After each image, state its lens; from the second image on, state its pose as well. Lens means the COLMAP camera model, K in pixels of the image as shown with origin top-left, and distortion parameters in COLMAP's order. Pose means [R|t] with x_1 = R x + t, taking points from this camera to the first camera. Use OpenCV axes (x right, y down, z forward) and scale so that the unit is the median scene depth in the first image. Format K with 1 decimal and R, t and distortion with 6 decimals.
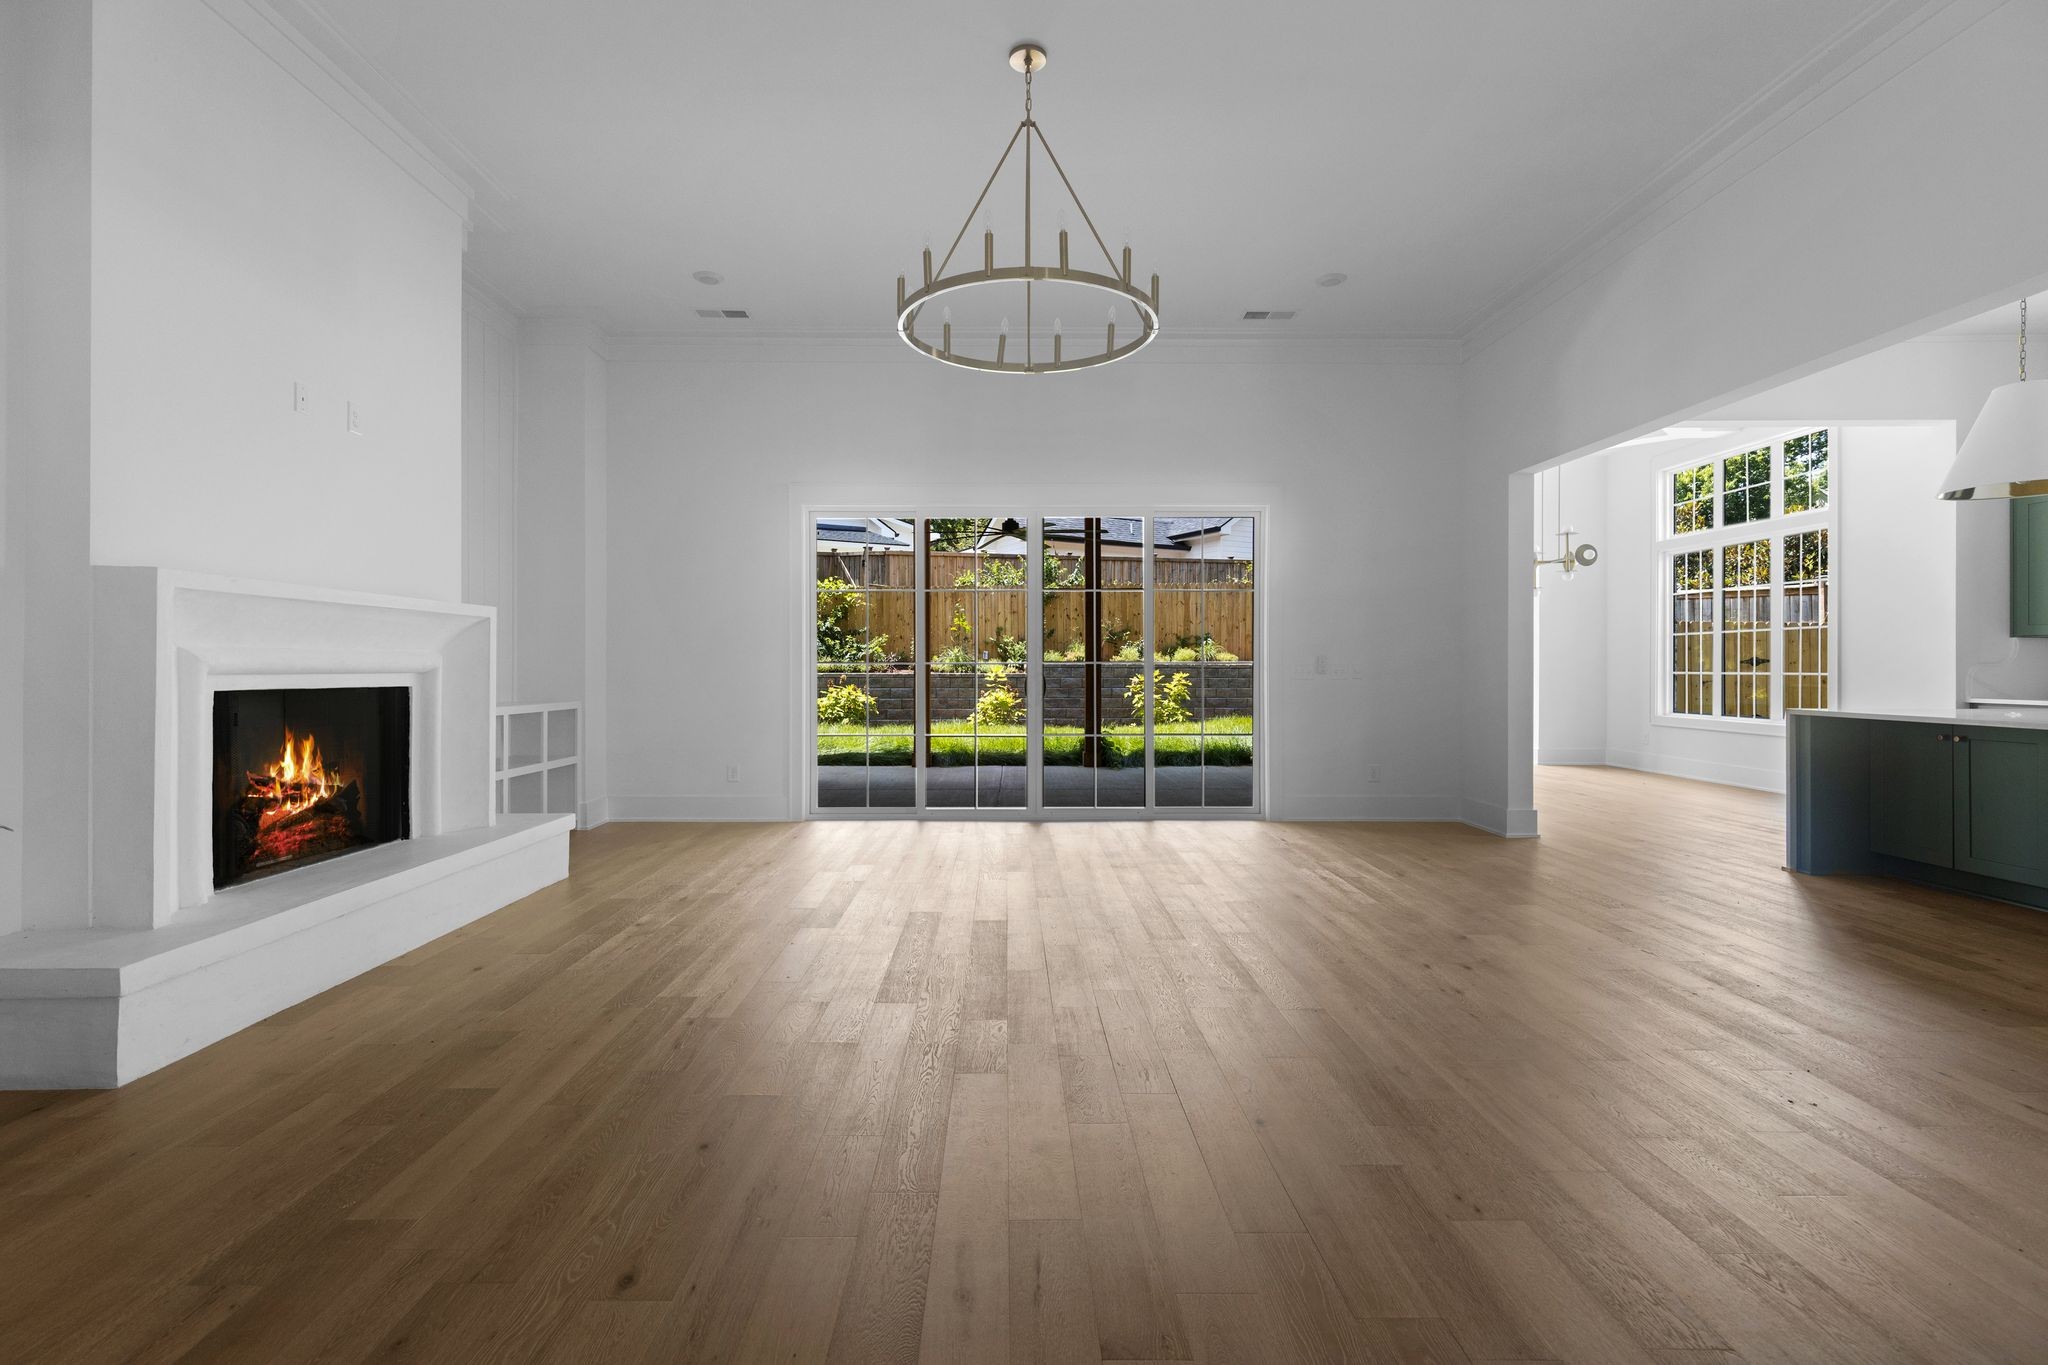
lens RADIAL K [[920.2, 0, 1030.1], [0, 920.2, 668.9], [0, 0, 1]] dist [0.008334, -0.000489]
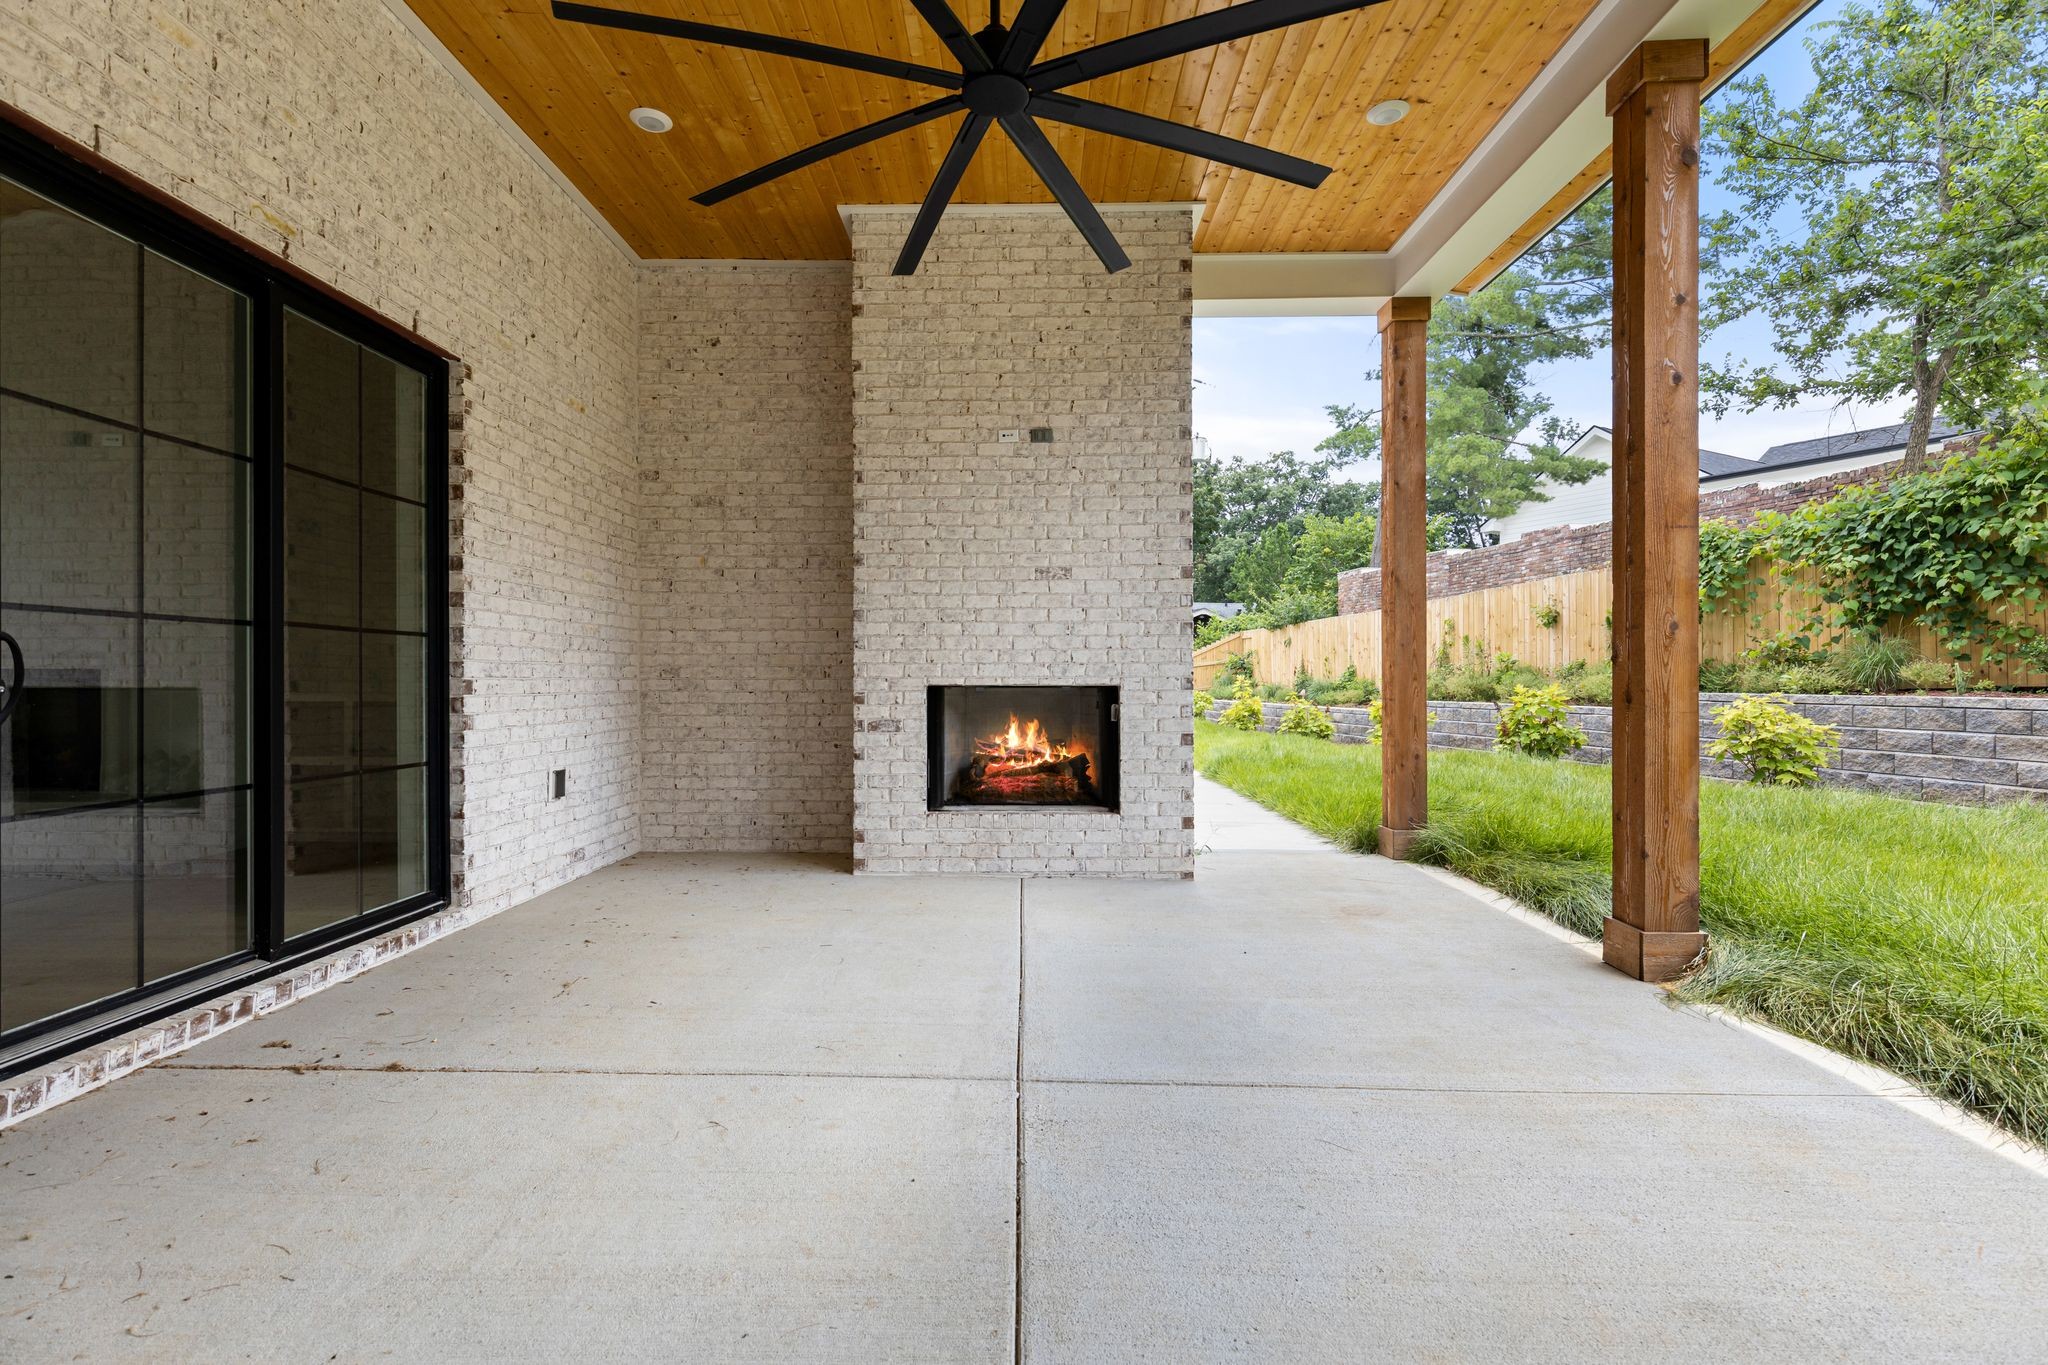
lens RADIAL K [[920.2, 0, 1021.1], [0, 920.2, 679.9], [0, 0, 1]] dist [0.008334, -0.000489]
pose [[-0.025648, -0.002532, -0.999668, 0.761778], [0.001319, 0.999996, -0.002567, 0.006941], [0.999670, -0.001385, -0.025645, 0.995920]]
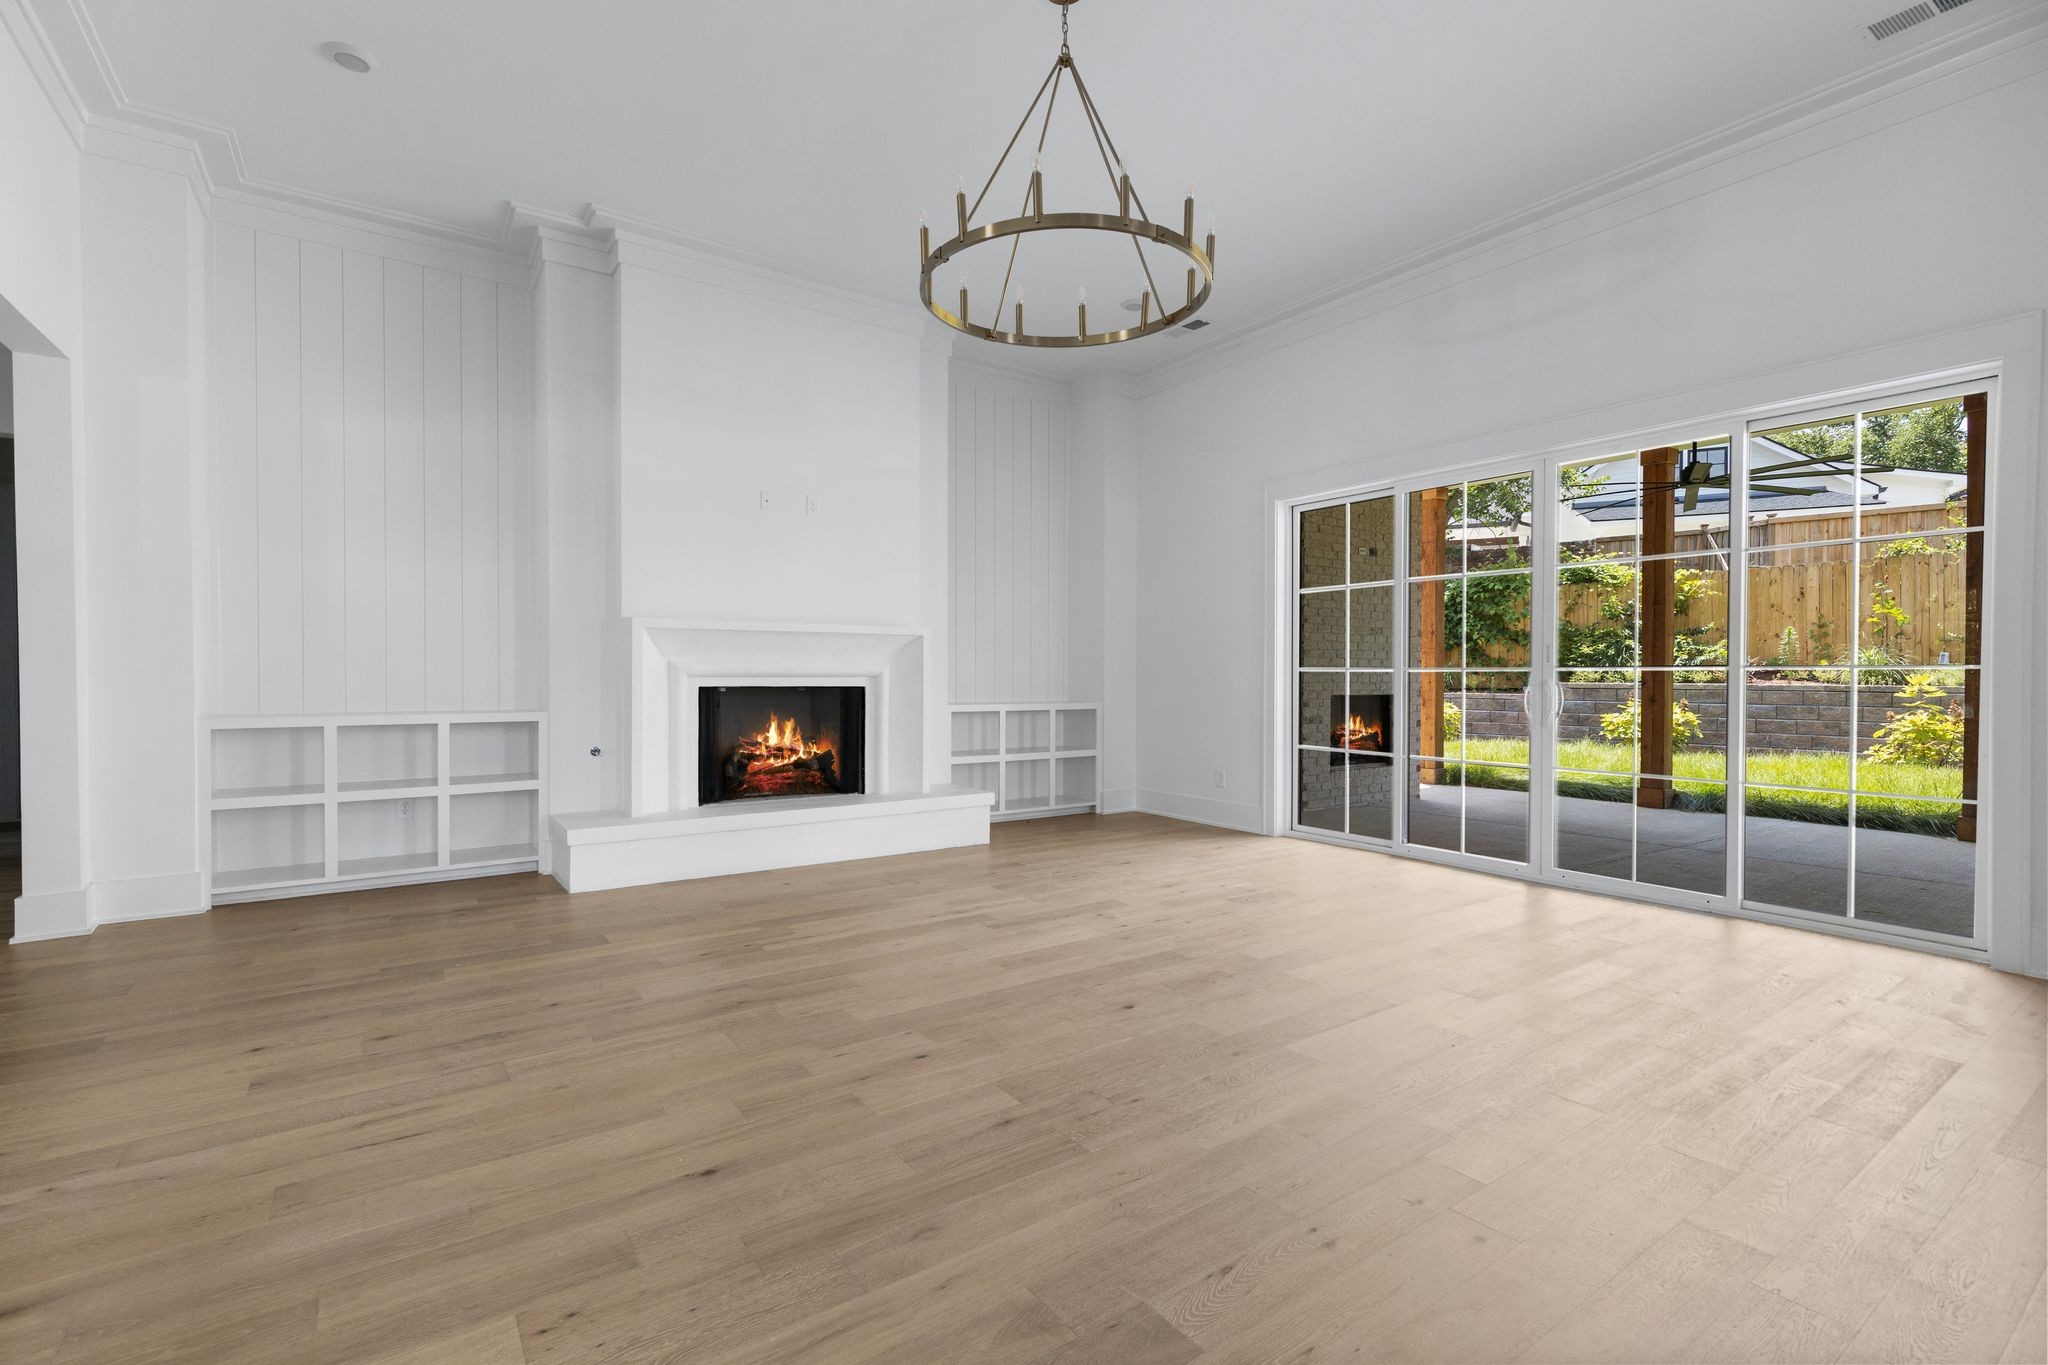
lens RADIAL K [[920.2, 0, 1011.8], [0, 920.2, 687.6], [0, 0, 1]] dist [0.008334, -0.000489]
pose [[0.561539, 0.011843, -0.827365, 0.676113], [-0.003384, 0.999922, 0.012016, 0.003694], [0.827443, -0.003948, 0.561536, 0.434475]]
